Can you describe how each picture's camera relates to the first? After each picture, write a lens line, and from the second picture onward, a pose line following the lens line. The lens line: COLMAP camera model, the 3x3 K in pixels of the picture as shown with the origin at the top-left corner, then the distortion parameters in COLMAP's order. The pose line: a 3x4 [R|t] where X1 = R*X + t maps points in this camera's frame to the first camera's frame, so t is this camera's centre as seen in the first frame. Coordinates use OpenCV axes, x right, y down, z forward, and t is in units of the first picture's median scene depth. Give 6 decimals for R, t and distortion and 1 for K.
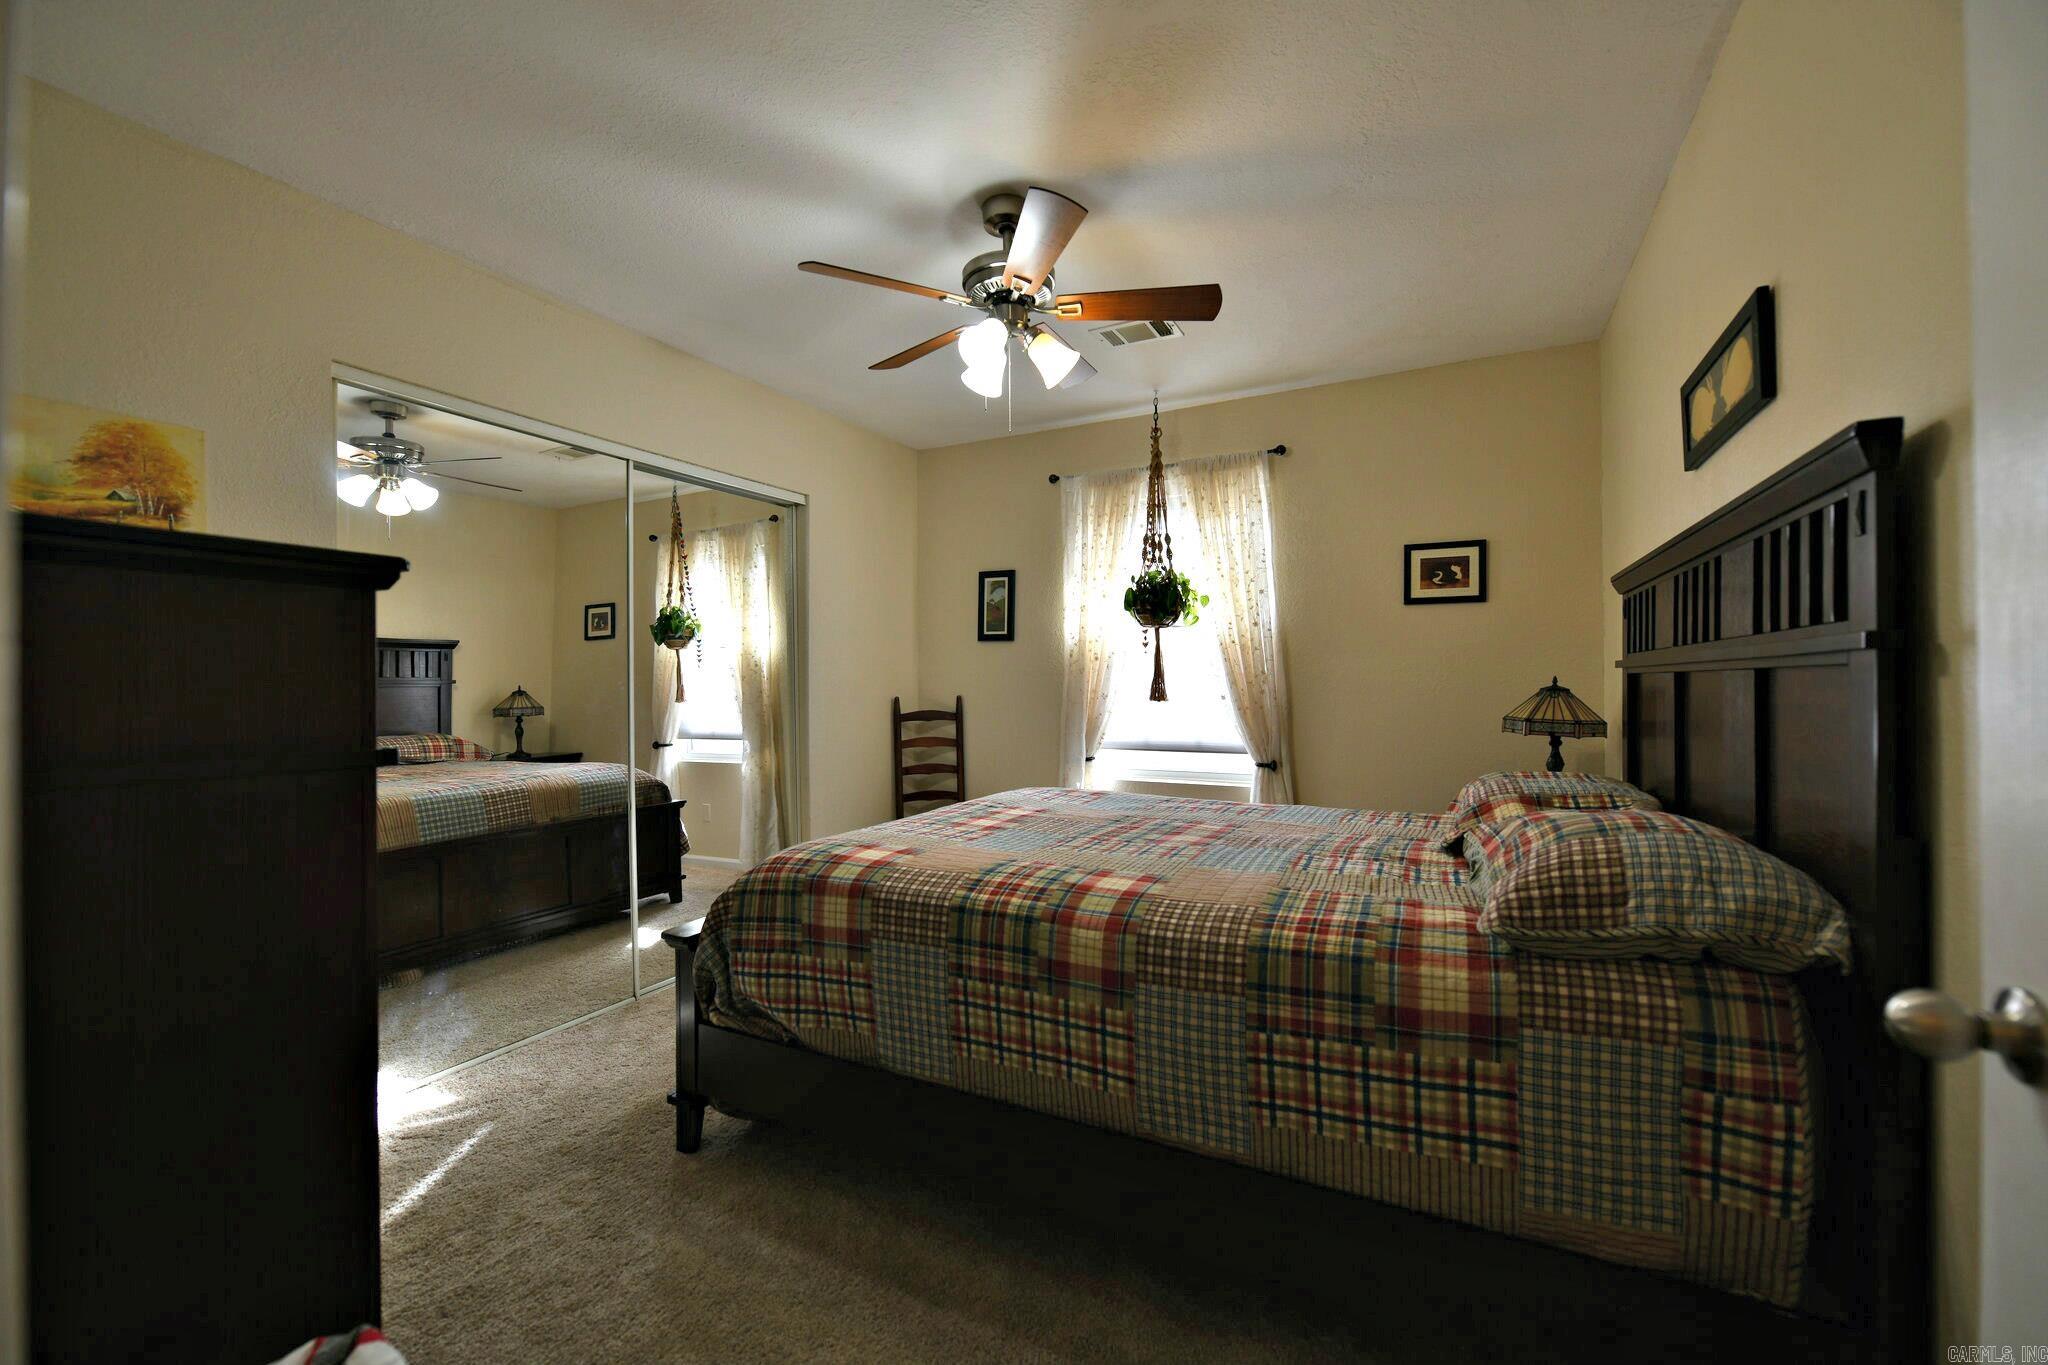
lens RADIAL K [[855.6, 0, 1024.0], [0, 855.6, 682.5], [0, 0, 1]] dist [-0.011050, 0.000412]
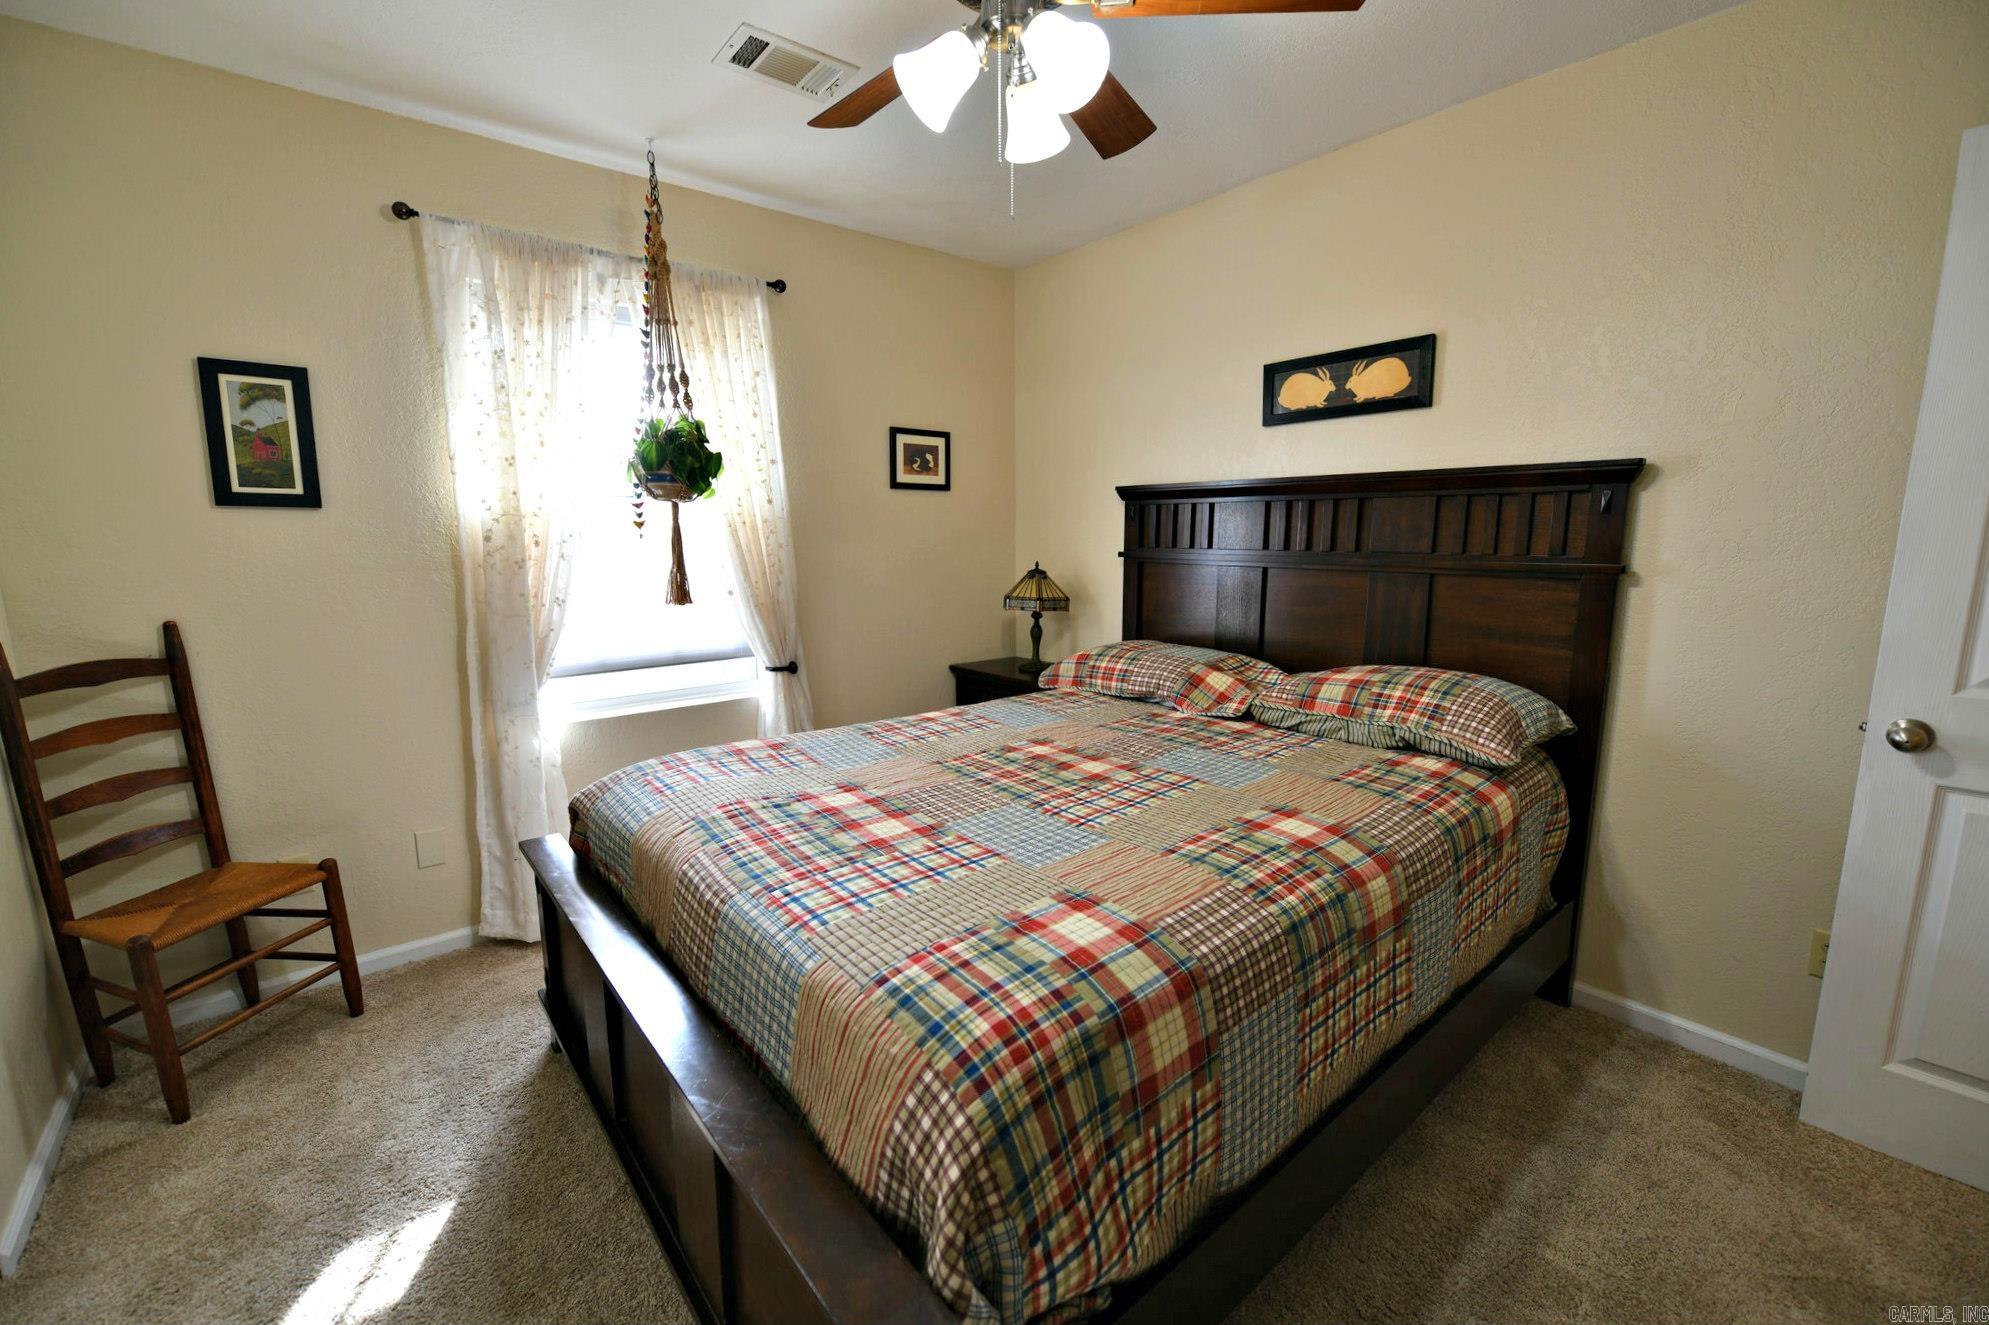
lens RADIAL K [[830.9, 0, 994.5], [0, 830.9, 662.5], [0, 0, 1]] dist [-0.011050, 0.000412]
pose [[0.354593, -0.149345, 0.923017, -0.412516], [-0.001156, 0.987091, 0.160156, -0.043437], [-0.935020, -0.057857, 0.349843, 0.507713]]
